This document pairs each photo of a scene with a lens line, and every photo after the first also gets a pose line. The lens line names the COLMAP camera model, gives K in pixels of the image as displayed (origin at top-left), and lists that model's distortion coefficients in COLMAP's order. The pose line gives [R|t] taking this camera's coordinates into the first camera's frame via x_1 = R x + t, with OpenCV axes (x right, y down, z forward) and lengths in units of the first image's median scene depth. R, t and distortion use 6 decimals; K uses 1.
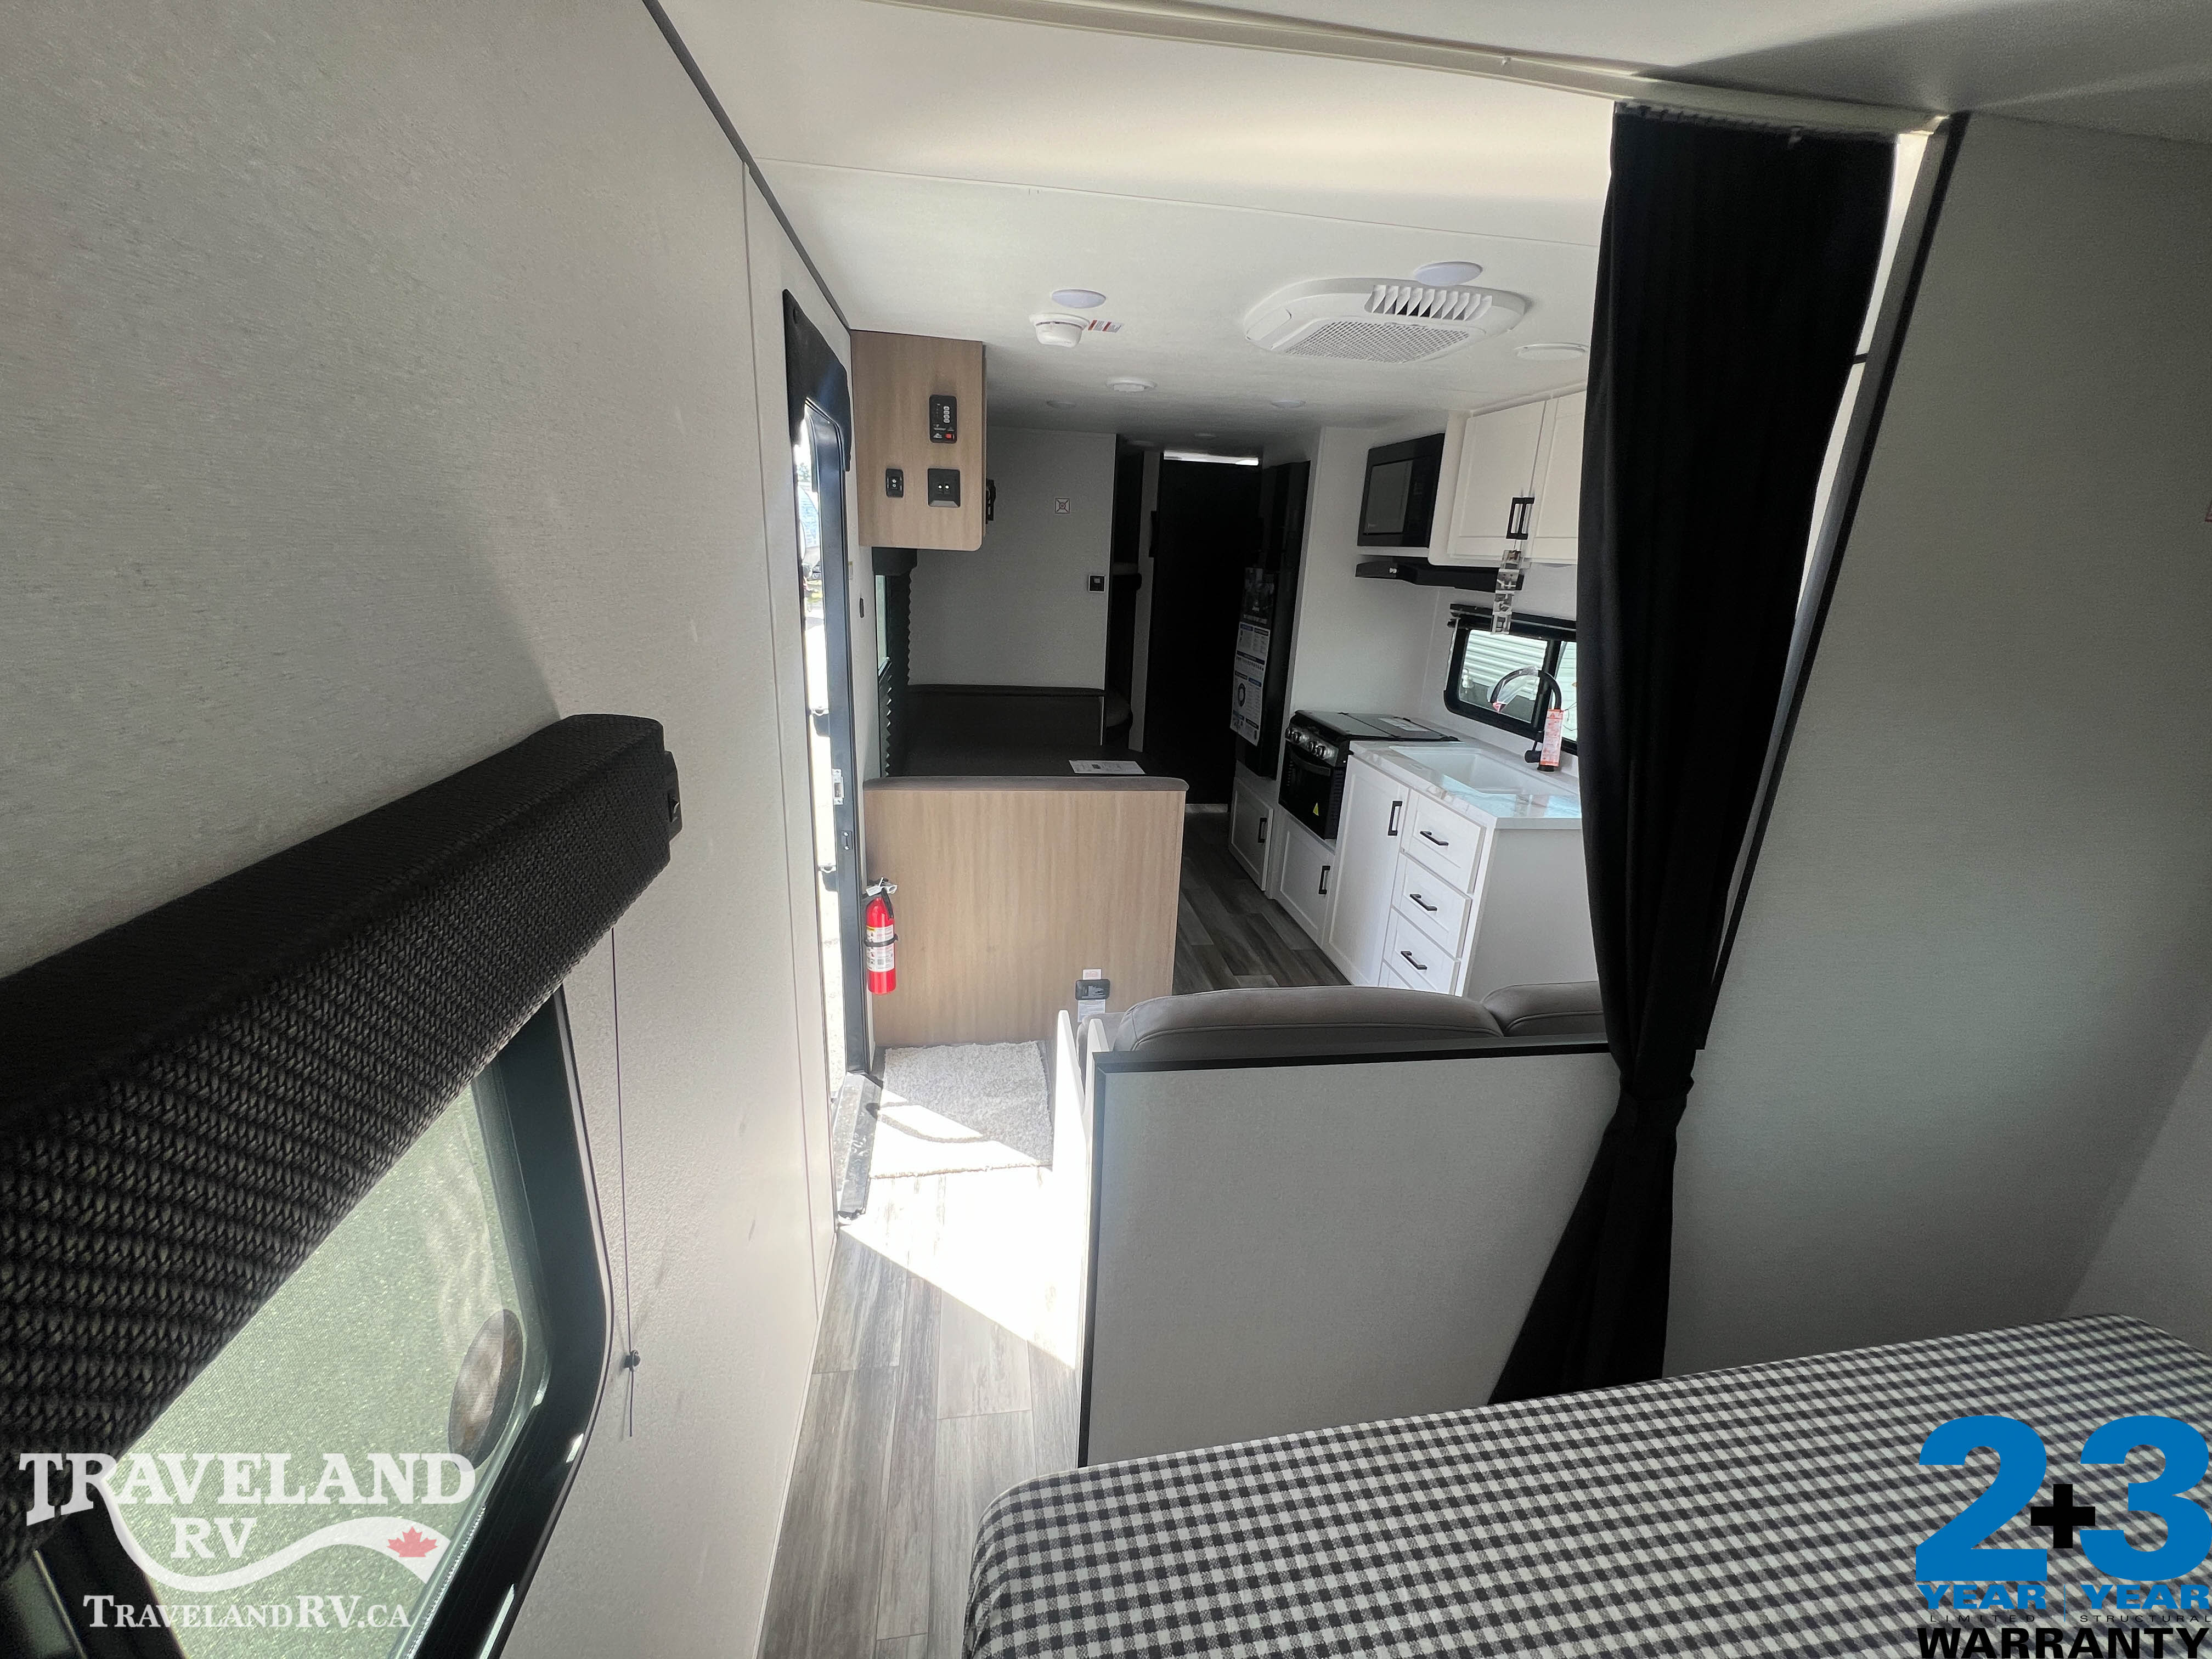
lens RADIAL K [[887.1, 0, 1105.8], [0, 887.1, 827.1], [0, 0, 1]] dist [-0.001884, 0.000329]
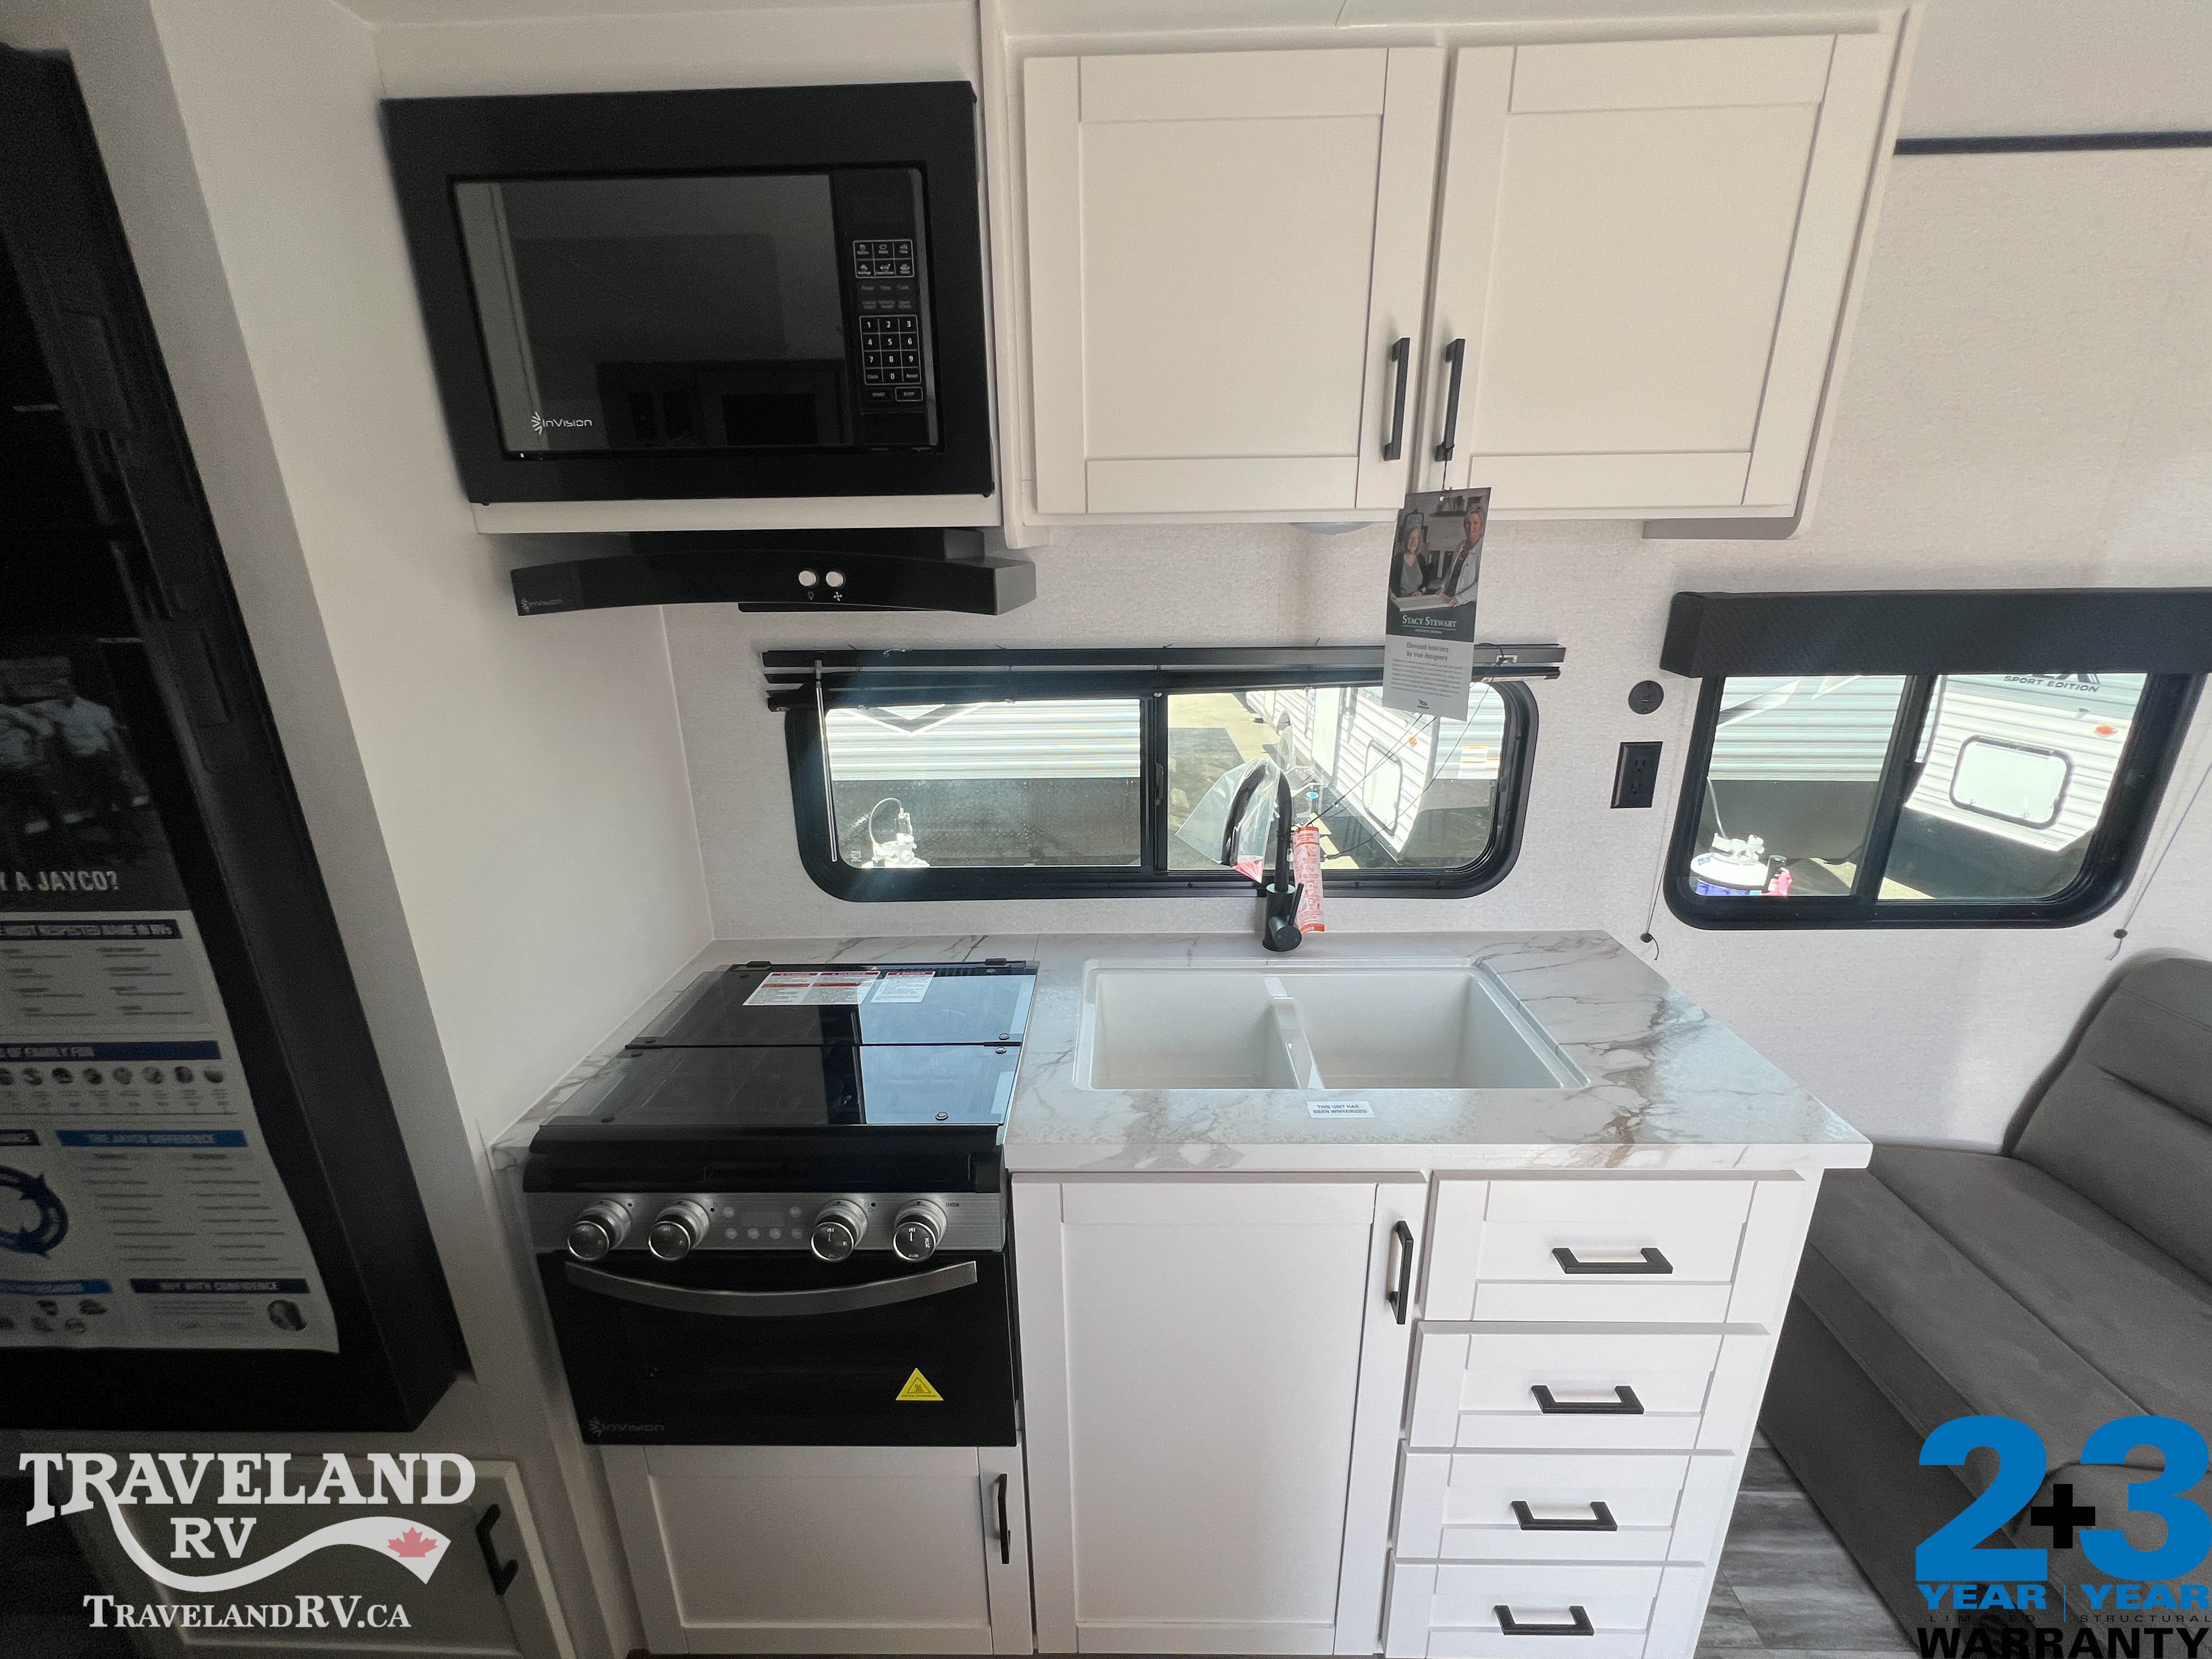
lens RADIAL K [[887.1, 0, 1105.8], [0, 887.1, 827.1], [0, 0, 1]] dist [-0.001884, 0.000329]
pose [[0.166627, -0.344835, 0.923755, 0.036042], [0.316064, 0.906097, 0.281232, -0.245416], [-0.933991, 0.245105, 0.259970, 0.787546]]
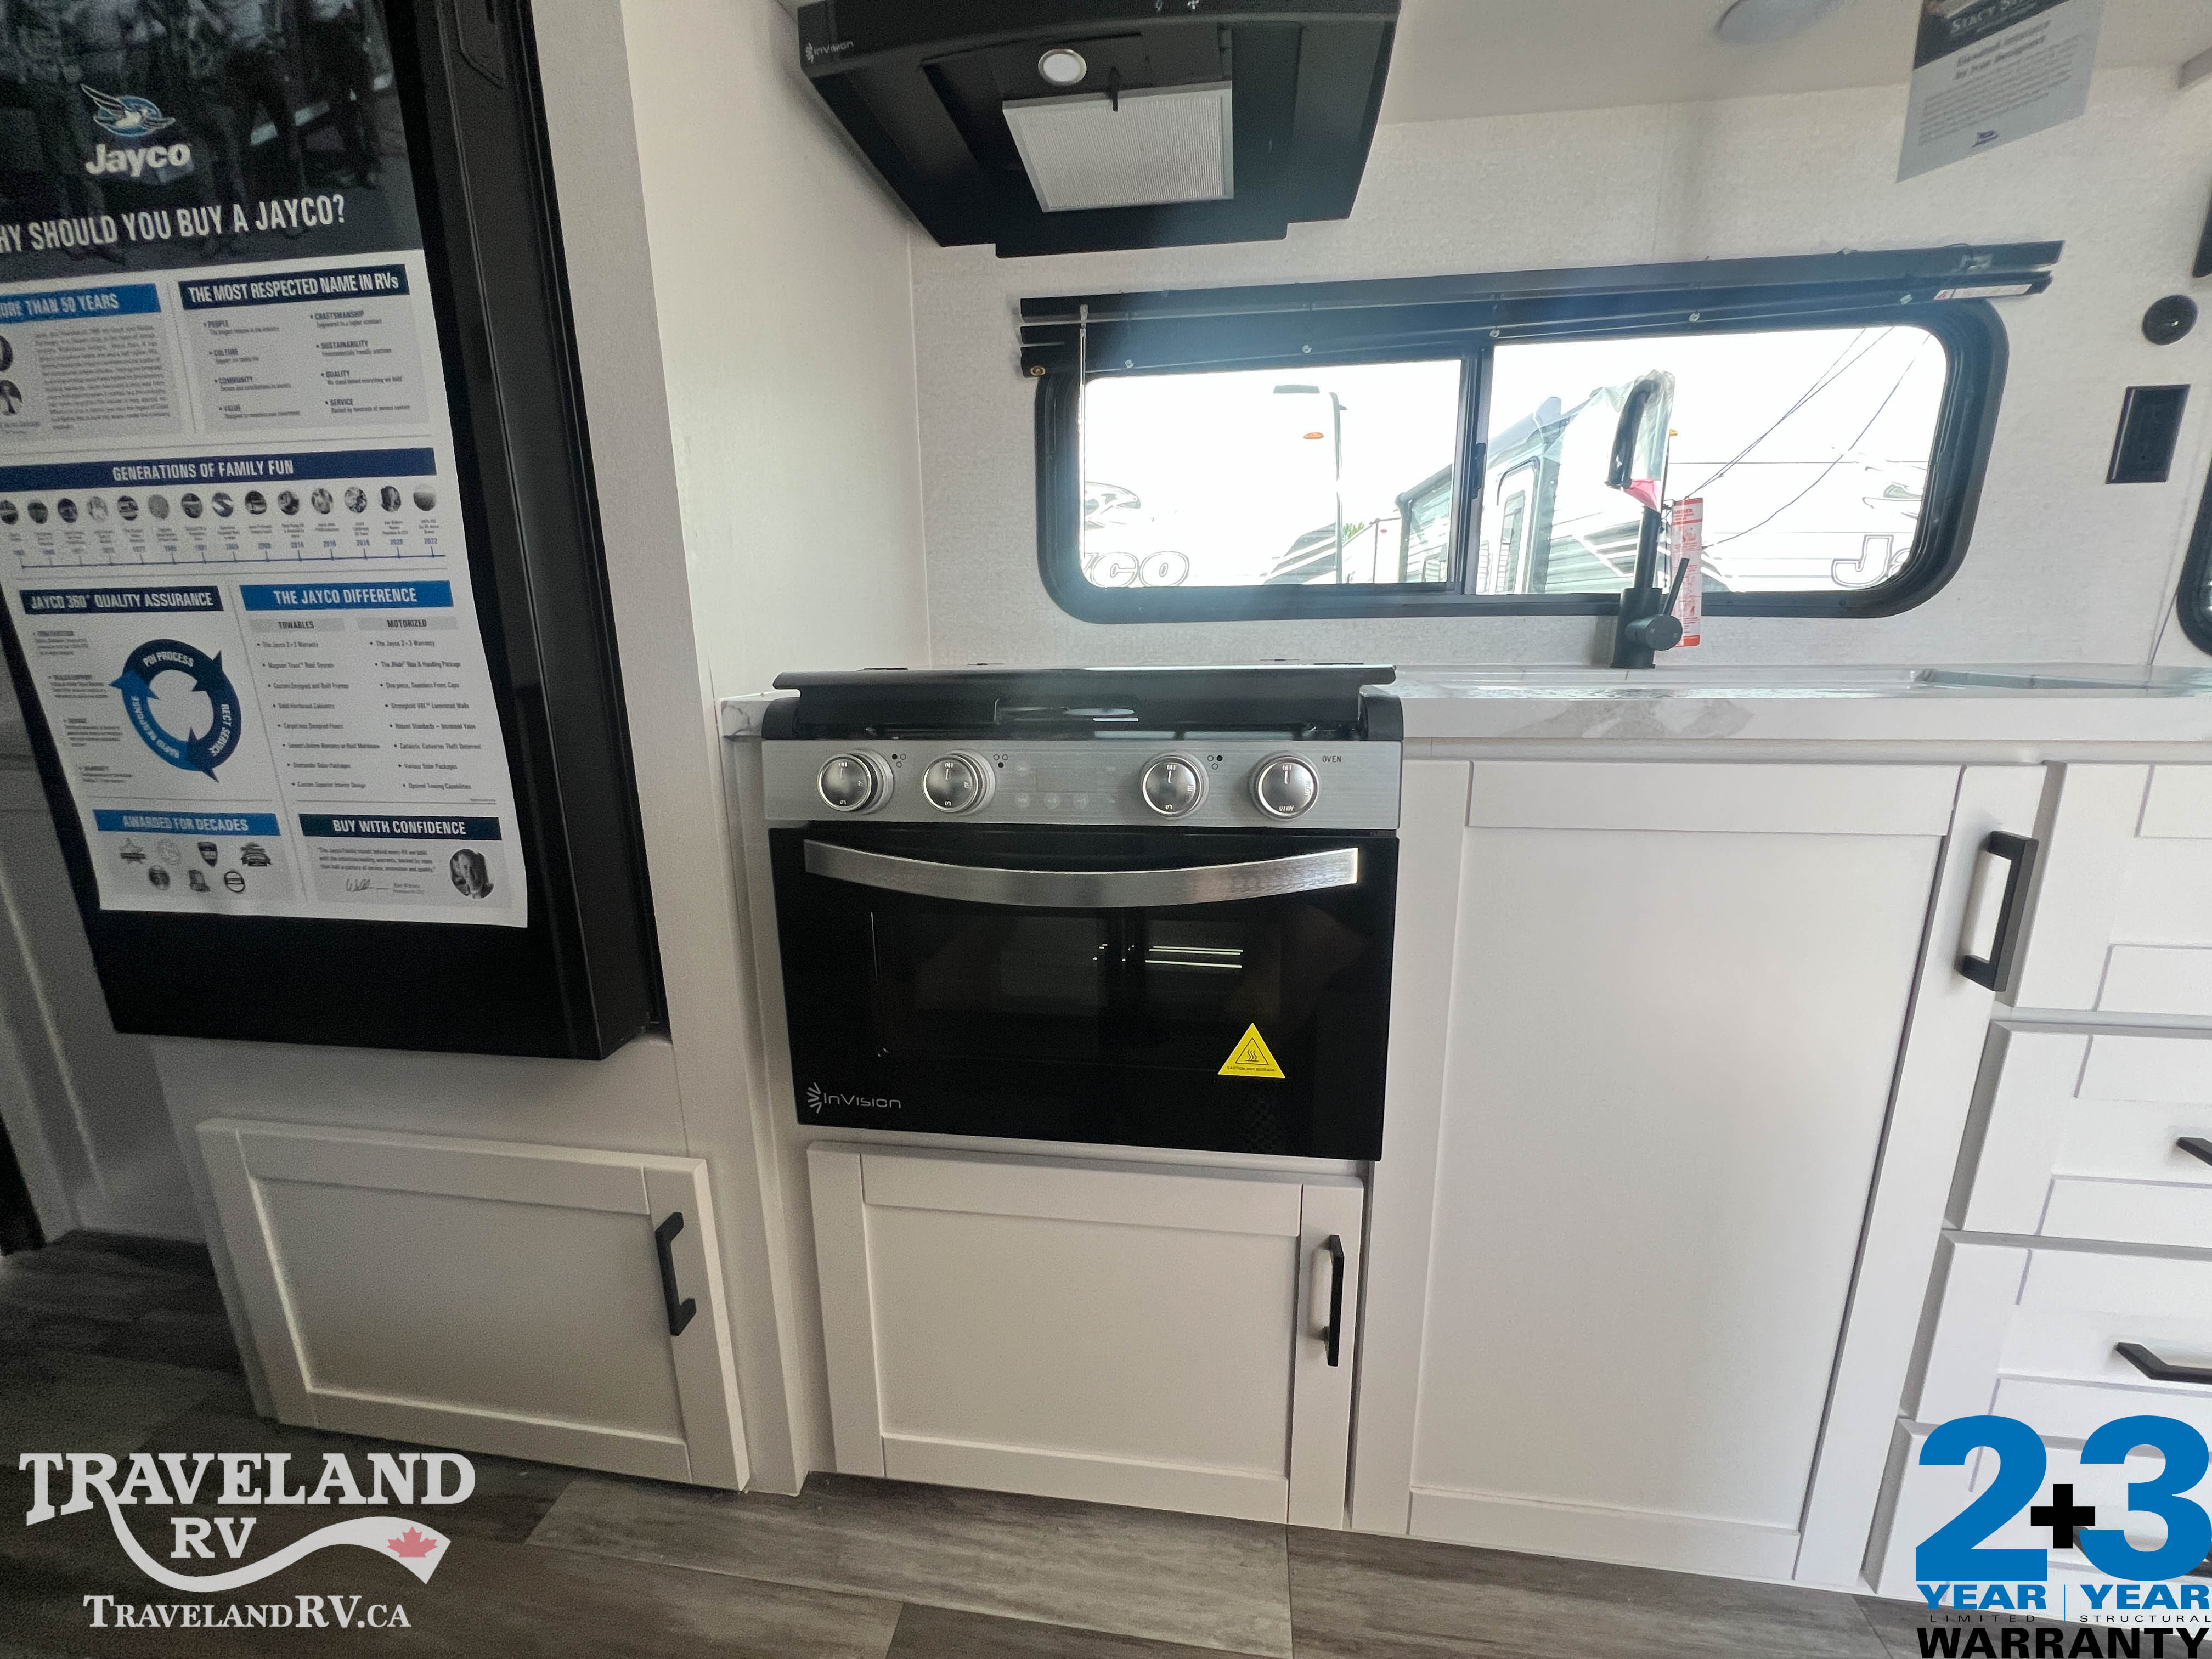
lens RADIAL K [[882.7, 0, 1106.9], [0, 882.7, 823.3], [0, 0, 1]] dist [-0.001659, 0.000046]
pose [[0.282810, -0.264844, 0.921888, 0.043031], [0.309234, 0.934981, 0.173741, -0.116395], [-0.907961, 0.235943, 0.346320, 0.910050]]
